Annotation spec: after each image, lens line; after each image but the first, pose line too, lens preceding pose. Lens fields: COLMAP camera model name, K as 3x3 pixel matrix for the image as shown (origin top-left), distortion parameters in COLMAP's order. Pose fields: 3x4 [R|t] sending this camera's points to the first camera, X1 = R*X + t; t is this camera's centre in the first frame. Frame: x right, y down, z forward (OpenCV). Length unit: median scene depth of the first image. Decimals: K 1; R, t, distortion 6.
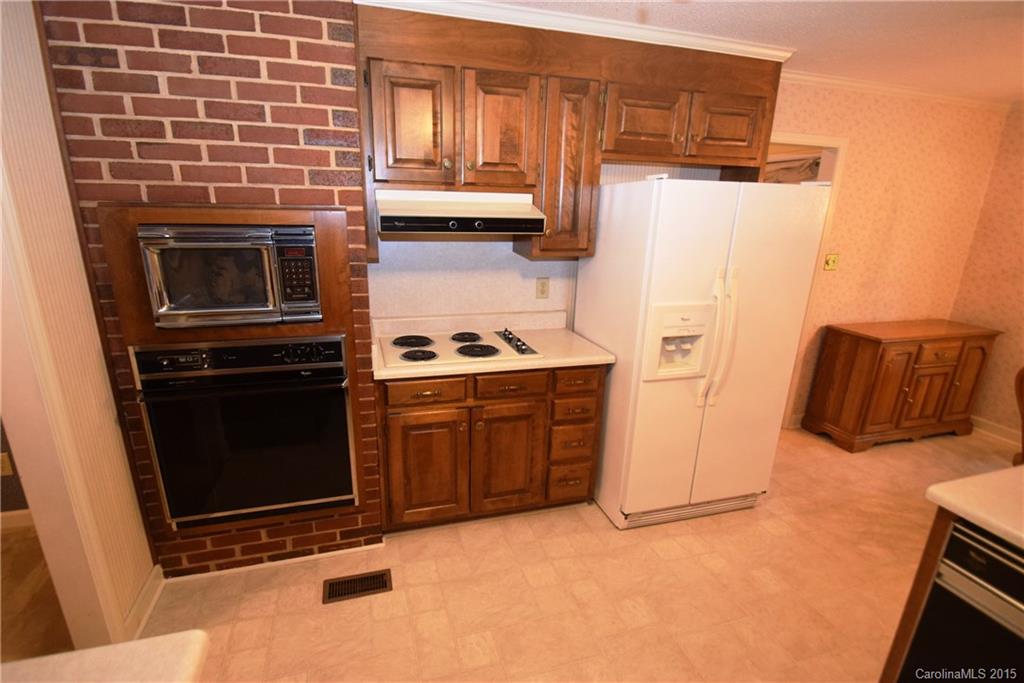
lens RADIAL K [[471.3, 0, 508.5], [0, 471.3, 361.4], [0, 0, 1]] dist [-0.005292, -0.008397]
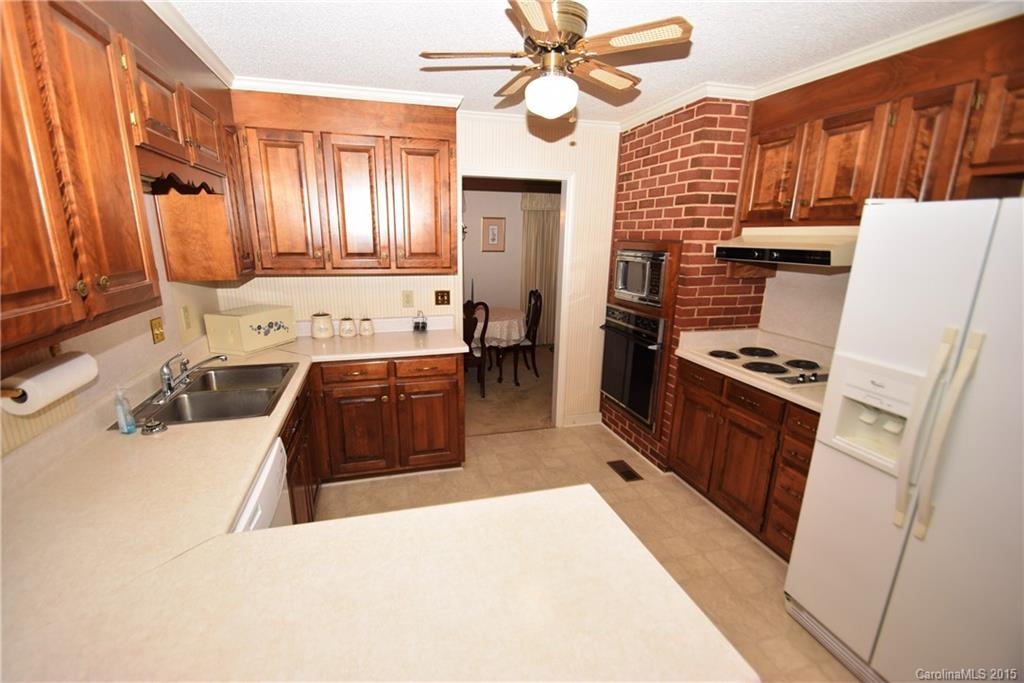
lens RADIAL K [[452.4, 0, 491.6], [0, 452.4, 364.2], [0, 0, 1]] dist [-0.017475, -0.004276]
pose [[-0.029923, 0.254671, -0.966565, 1.142386], [-0.303755, 0.918948, 0.251529, -0.117753], [0.952280, 0.301125, 0.049860, 0.388636]]
